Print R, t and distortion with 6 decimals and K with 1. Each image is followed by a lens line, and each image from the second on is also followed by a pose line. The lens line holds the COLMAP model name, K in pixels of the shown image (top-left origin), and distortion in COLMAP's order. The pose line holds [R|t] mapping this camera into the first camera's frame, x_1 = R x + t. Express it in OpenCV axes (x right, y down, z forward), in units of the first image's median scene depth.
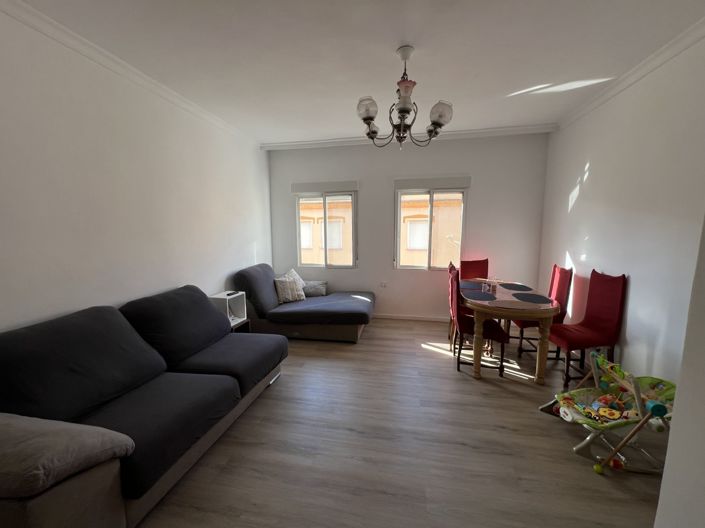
lens RADIAL K [[280.0, 0, 353.6], [0, 280.0, 265.0], [0, 0, 1]] dist [-0.000274, -0.000064]
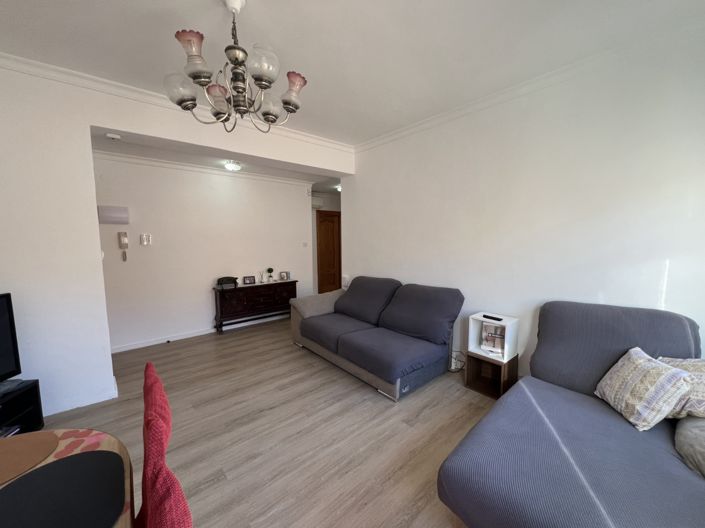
lens RADIAL K [[280.0, 0, 353.6], [0, 280.0, 265.0], [0, 0, 1]] dist [-0.000274, -0.000064]
pose [[-0.619665, 0.096538, -0.778907, 0.303047], [-0.082246, 0.978956, 0.186763, -0.117866], [0.780545, 0.179793, -0.598685, 0.891256]]
